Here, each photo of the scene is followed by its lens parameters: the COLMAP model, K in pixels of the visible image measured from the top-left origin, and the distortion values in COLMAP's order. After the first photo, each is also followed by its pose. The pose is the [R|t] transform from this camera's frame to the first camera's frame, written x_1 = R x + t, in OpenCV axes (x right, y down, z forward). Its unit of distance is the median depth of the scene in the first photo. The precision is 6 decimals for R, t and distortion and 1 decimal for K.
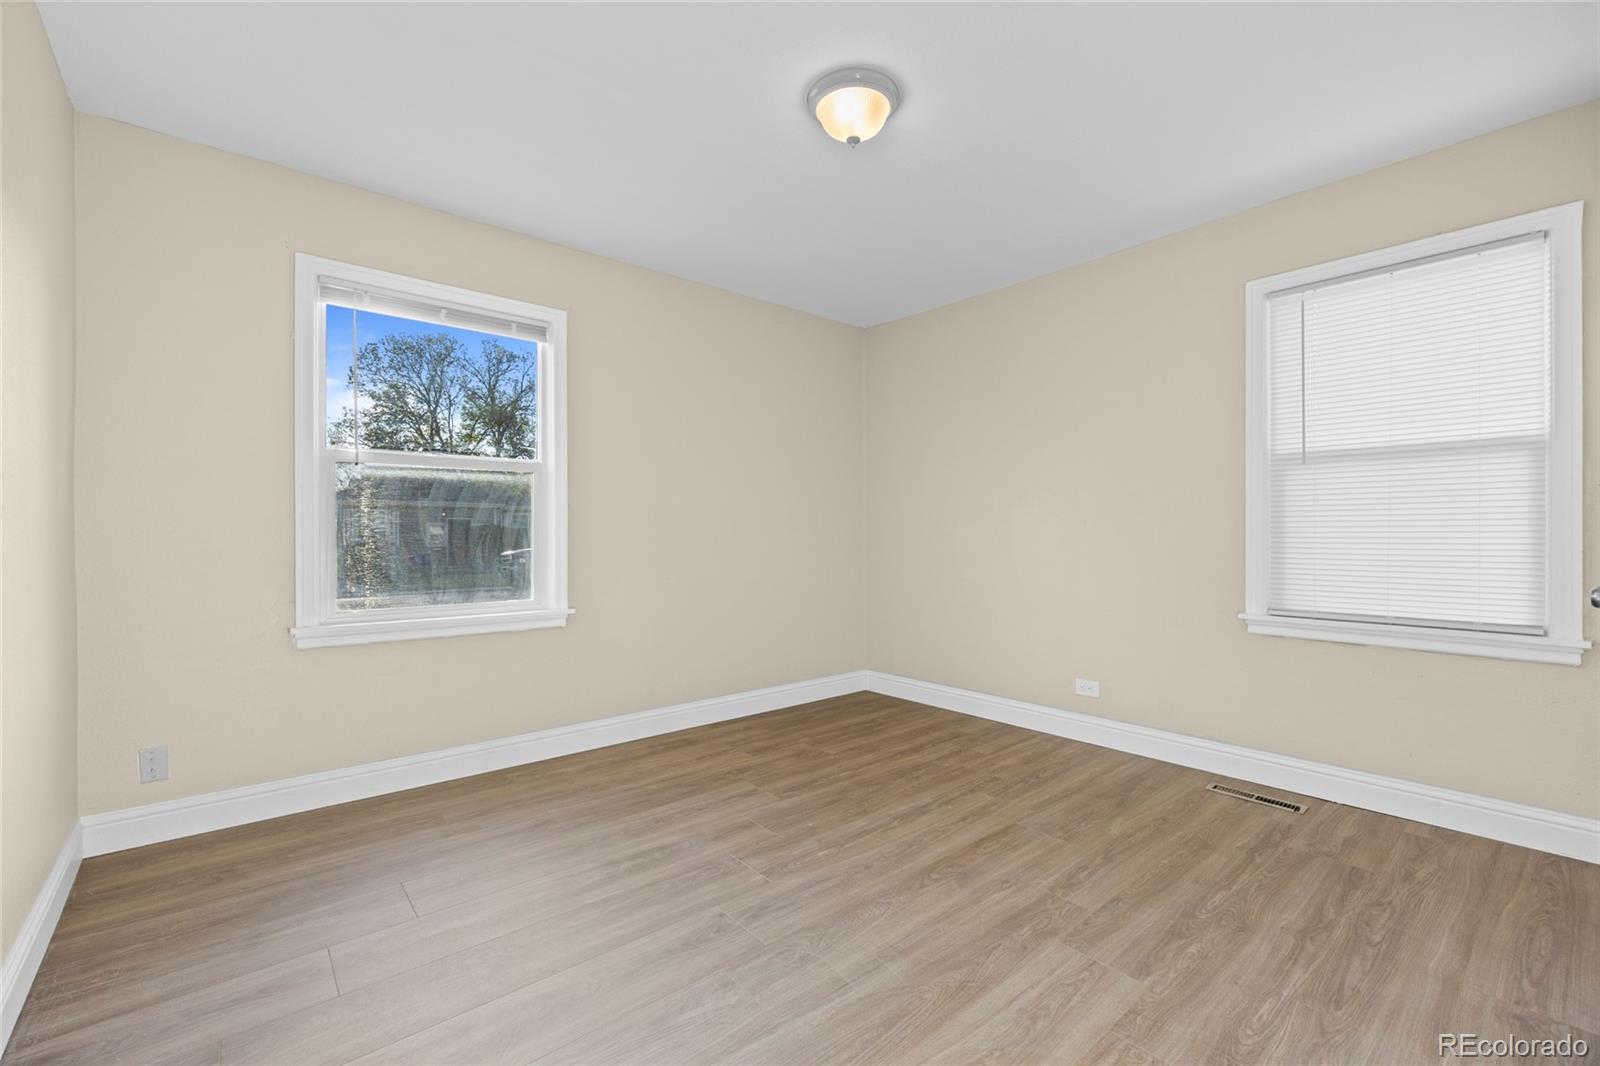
lens RADIAL K [[690.1, 0, 800.4], [0, 690.1, 528.5], [0, 0, 1]] dist [-0.005898, 0.003324]
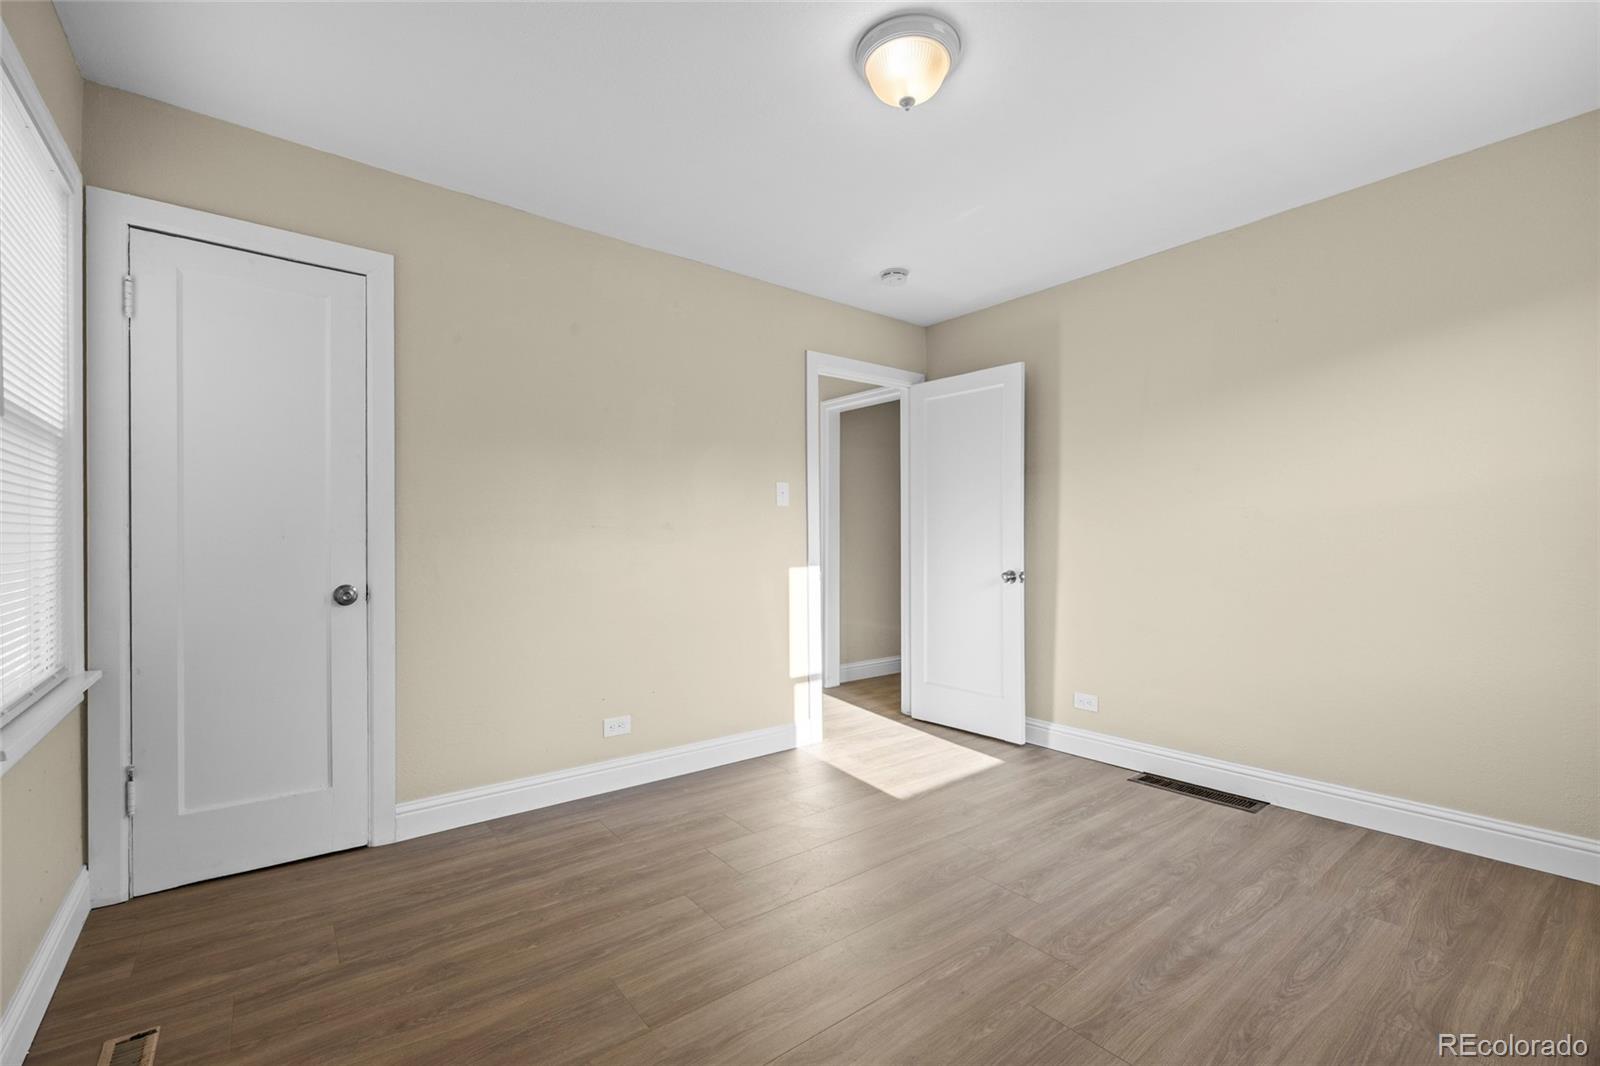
lens RADIAL K [[690.1, 0, 791.6], [0, 690.1, 545.0], [0, 0, 1]] dist [-0.005898, 0.003324]
pose [[-0.998948, 0.004400, 0.045637, 0.204071], [0.004690, 0.999970, 0.006243, -0.003985], [-0.045608, 0.006451, -0.998939, 2.076913]]
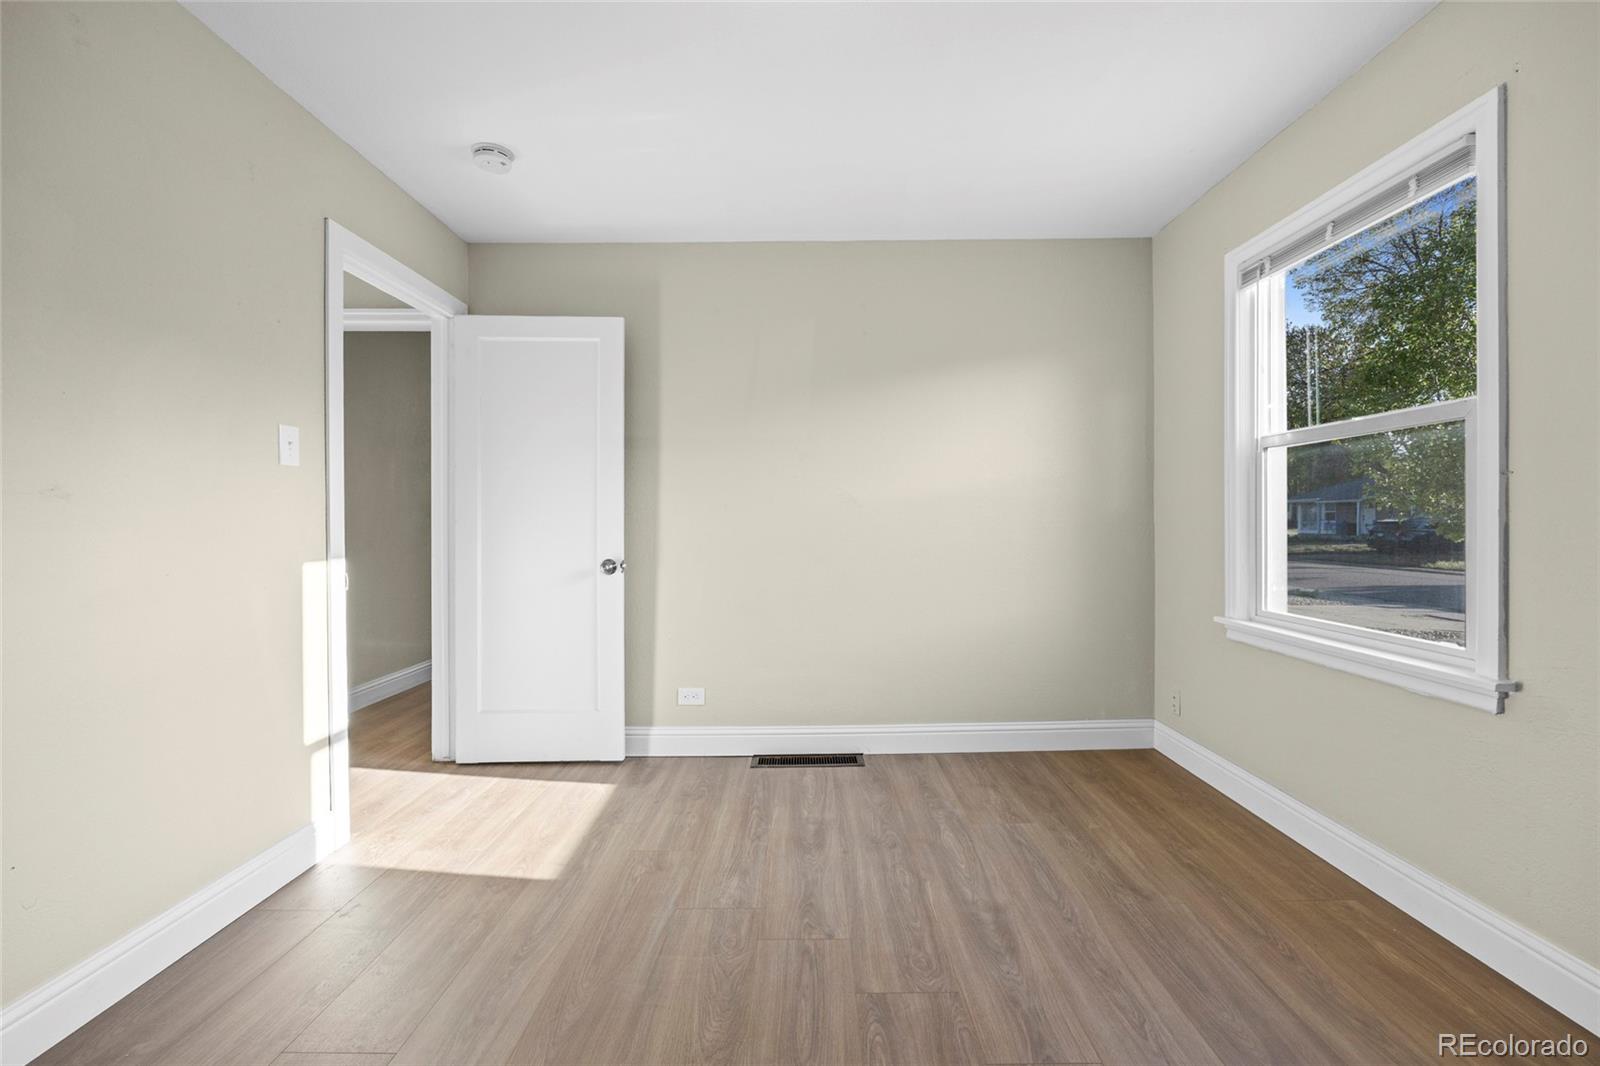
lens RADIAL K [[690.1, 0, 809.8], [0, 690.1, 524.9], [0, 0, 1]] dist [-0.005898, 0.003324]
pose [[-0.650648, 0.005578, -0.759359, 0.605852], [0.005043, 0.999983, 0.003025, -0.002155], [0.759363, -0.001861, -0.650665, 1.570233]]
